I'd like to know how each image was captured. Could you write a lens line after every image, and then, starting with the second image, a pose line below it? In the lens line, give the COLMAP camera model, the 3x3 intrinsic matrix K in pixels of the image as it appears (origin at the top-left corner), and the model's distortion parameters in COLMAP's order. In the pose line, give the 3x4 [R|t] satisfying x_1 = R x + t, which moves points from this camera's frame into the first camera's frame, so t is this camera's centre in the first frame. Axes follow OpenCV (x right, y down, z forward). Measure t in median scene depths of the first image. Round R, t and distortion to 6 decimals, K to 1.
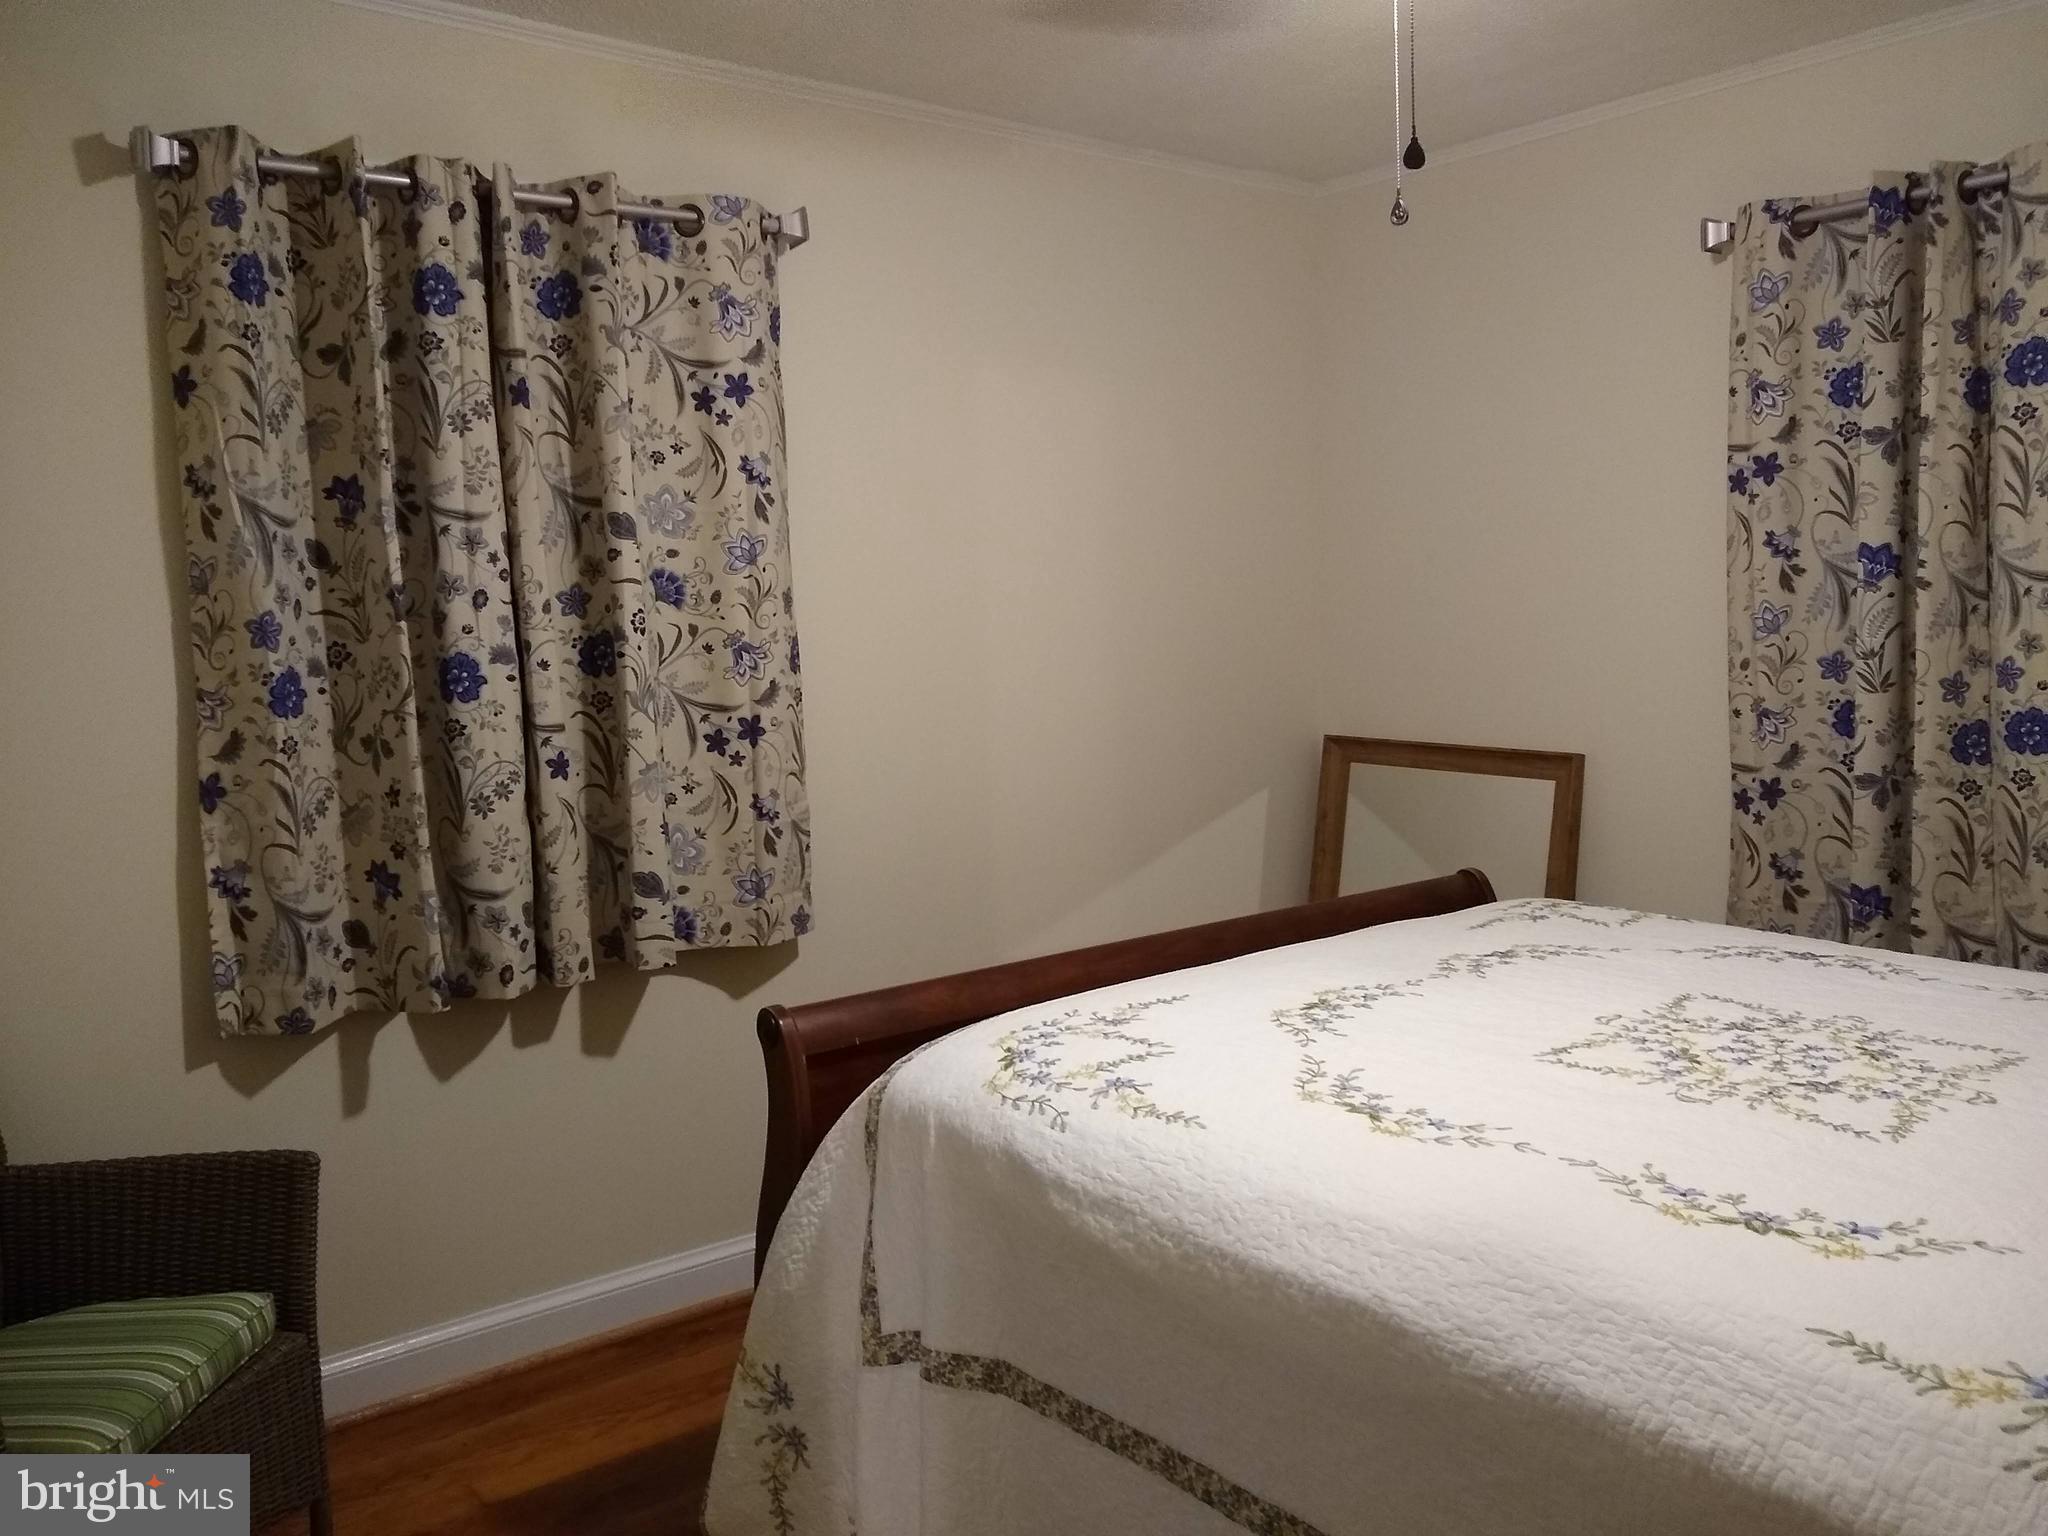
lens RADIAL K [[1626.6, 0, 1024.0], [0, 1626.6, 768.0], [0, 0, 1]] dist [-0.011842, 0.003158]
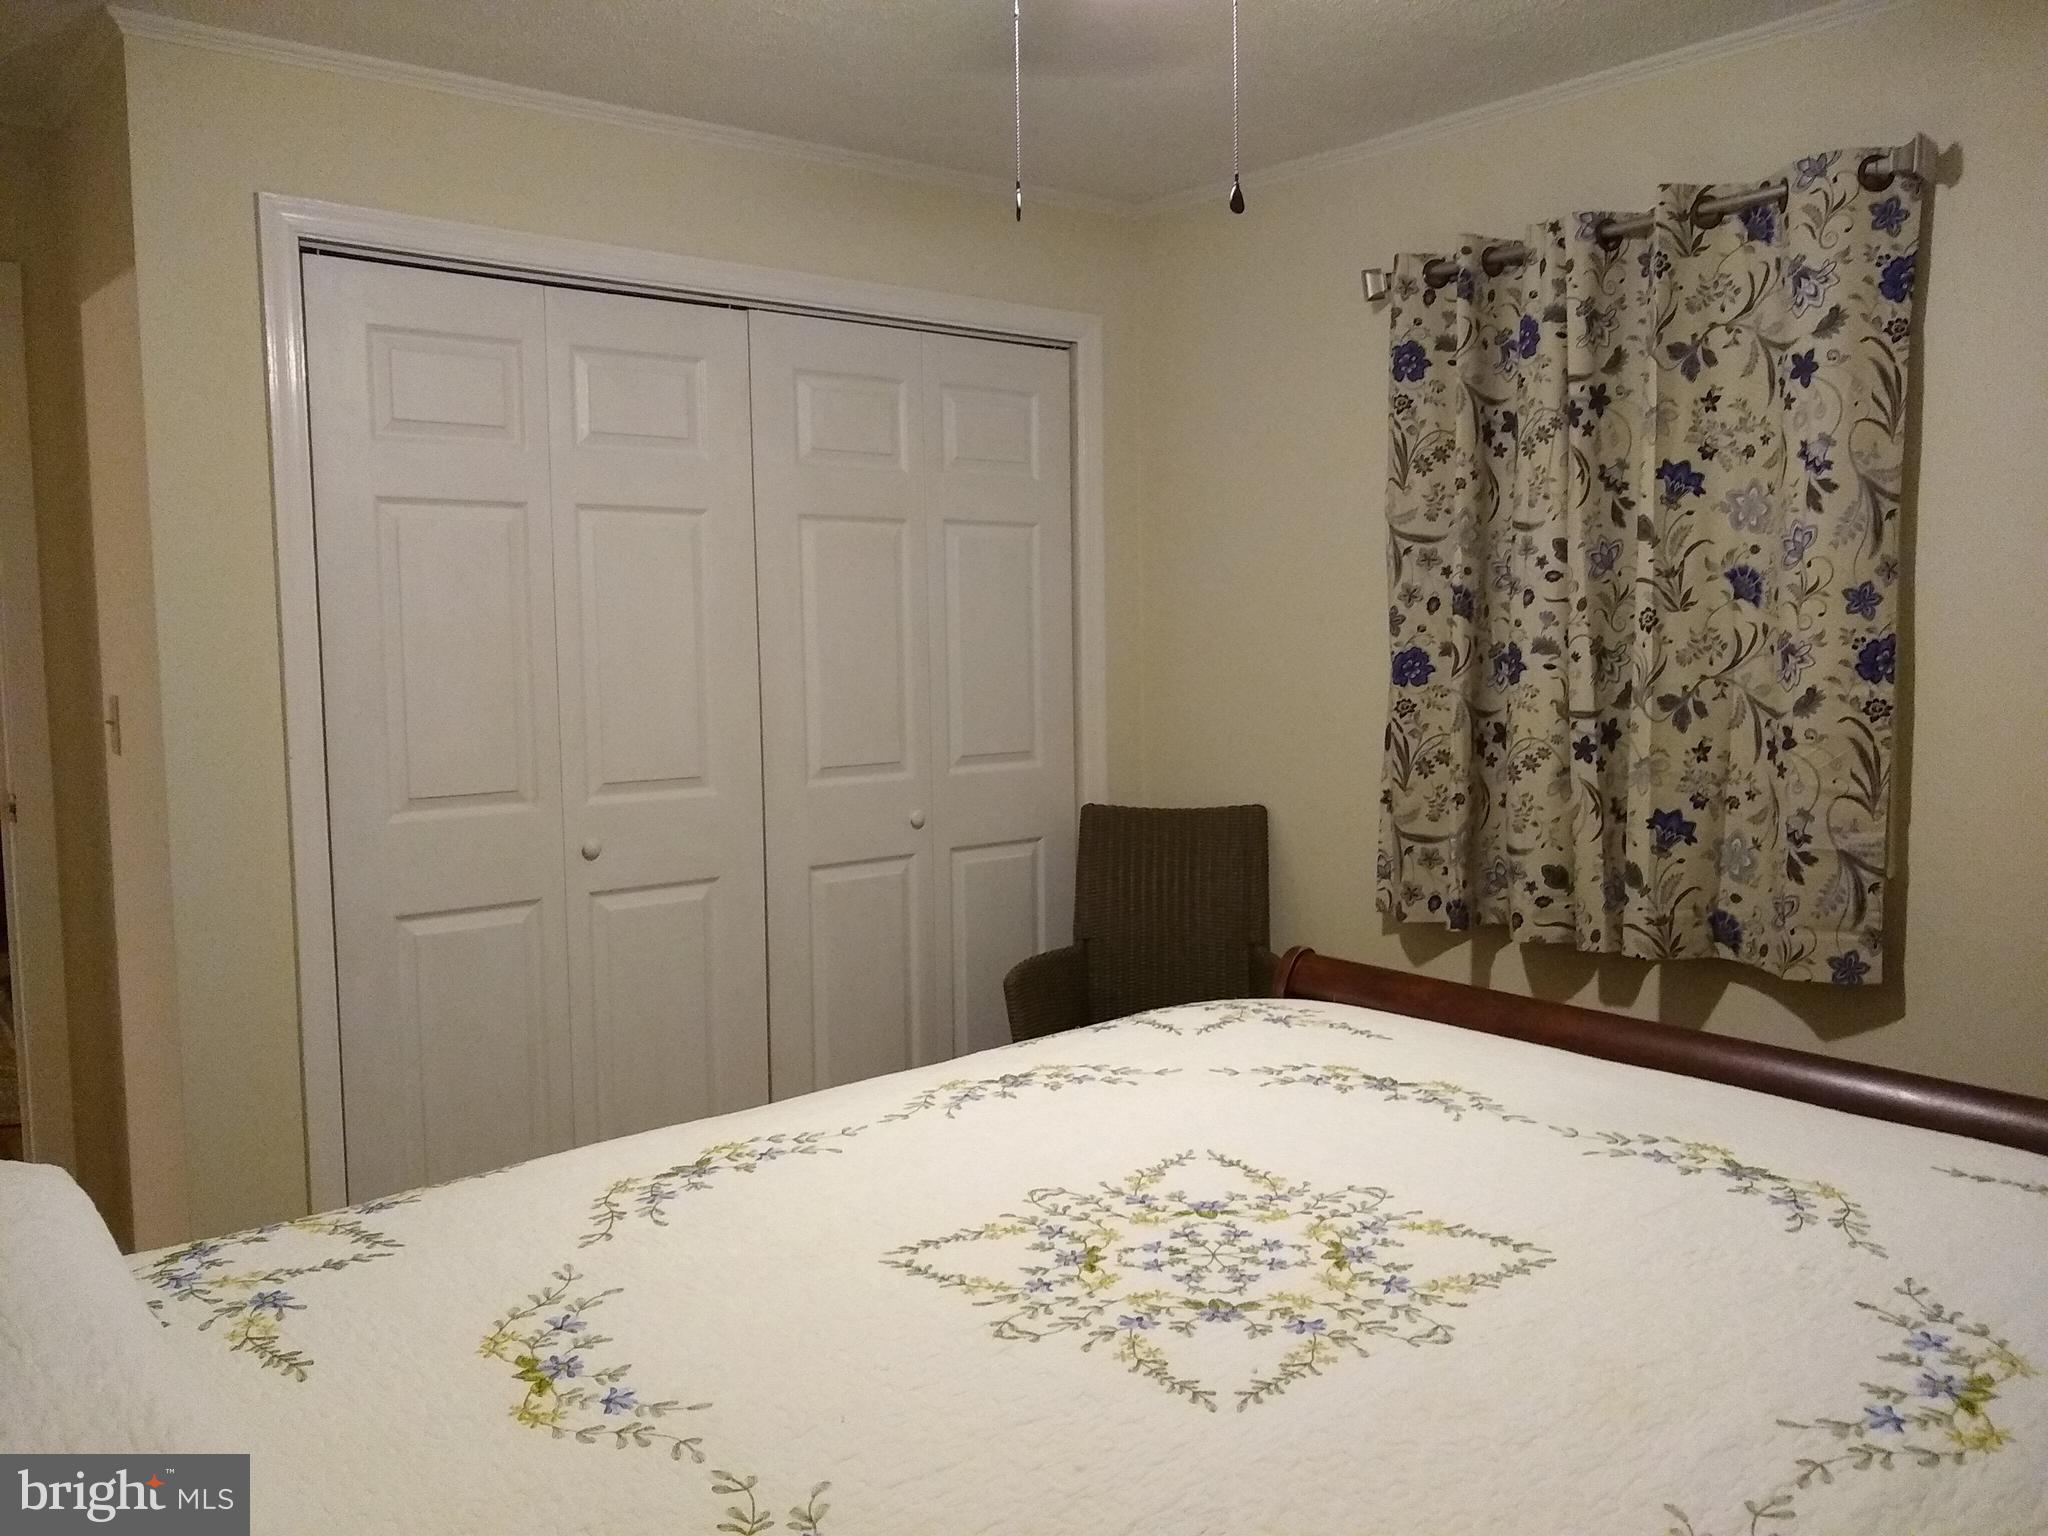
lens RADIAL K [[1626.6, 0, 1024.0], [0, 1626.6, 768.0], [0, 0, 1]] dist [-0.011842, 0.003158]
pose [[0.005060, 0.116485, -0.993180, 0.827125], [-0.090513, 0.989169, 0.115553, -0.083864], [0.995882, 0.089310, 0.015549, 0.625203]]
